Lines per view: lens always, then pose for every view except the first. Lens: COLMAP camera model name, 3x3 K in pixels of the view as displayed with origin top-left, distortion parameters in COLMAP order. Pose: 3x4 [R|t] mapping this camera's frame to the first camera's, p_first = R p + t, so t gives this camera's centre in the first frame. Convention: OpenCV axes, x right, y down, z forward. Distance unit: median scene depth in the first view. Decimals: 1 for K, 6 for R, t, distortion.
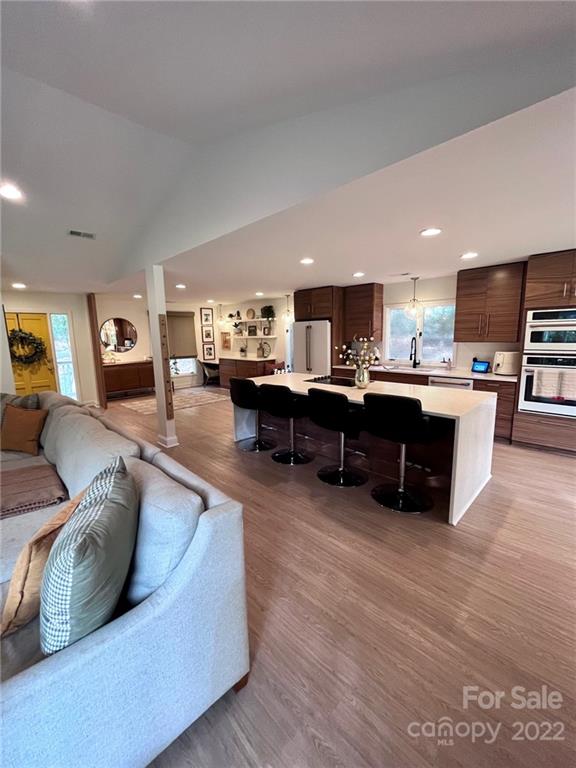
lens RADIAL K [[307.4, 0, 288.0], [0, 307.4, 384.0], [0, 0, 1]] dist [-0.000782, -0.000335]
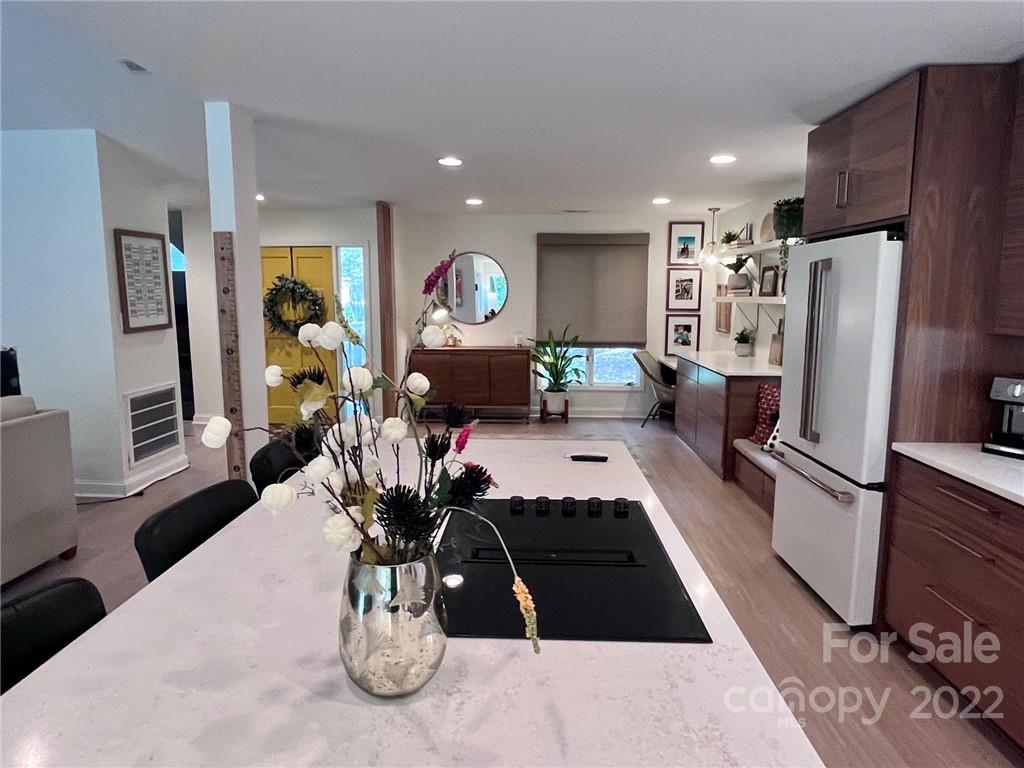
lens RADIAL K [[627.1, 0, 512.0], [0, 627.1, 384.0], [0, 0, 1]] dist [-0.009394, 0.001975]
pose [[0.682404, 0.123424, -0.720480, 0.188206], [-0.131307, 0.990307, 0.045280, -0.057528], [0.719085, 0.063705, 0.691996, 0.340988]]
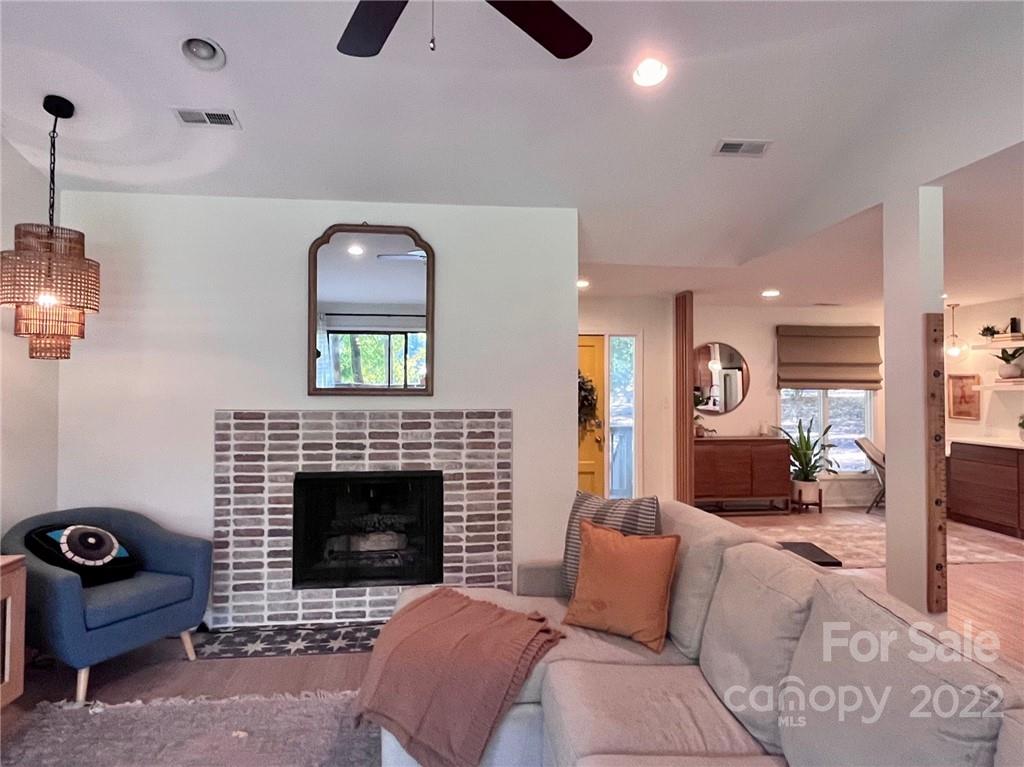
lens RADIAL K [[628.9, 0, 512.0], [0, 628.9, 383.5], [0, 0, 1]] dist [-0.037497, -0.000324]
pose [[0.762428, 0.013982, -0.646922, -0.147205], [-0.117919, 0.986028, -0.117662, -0.000642], [0.636238, 0.165993, 0.753424, 0.068349]]
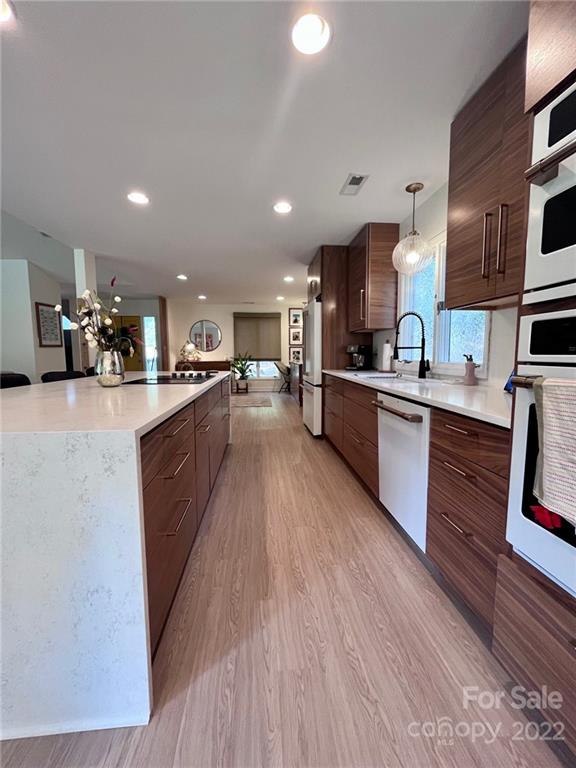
lens RADIAL K [[307.4, 0, 288.0], [0, 307.4, 384.0], [0, 0, 1]] dist [-0.000782, -0.000335]
pose [[0.769600, 0.080113, -0.633481, 0.344082], [-0.112666, 0.993570, -0.011223, -0.008770], [0.628508, 0.080009, 0.773677, 0.313123]]
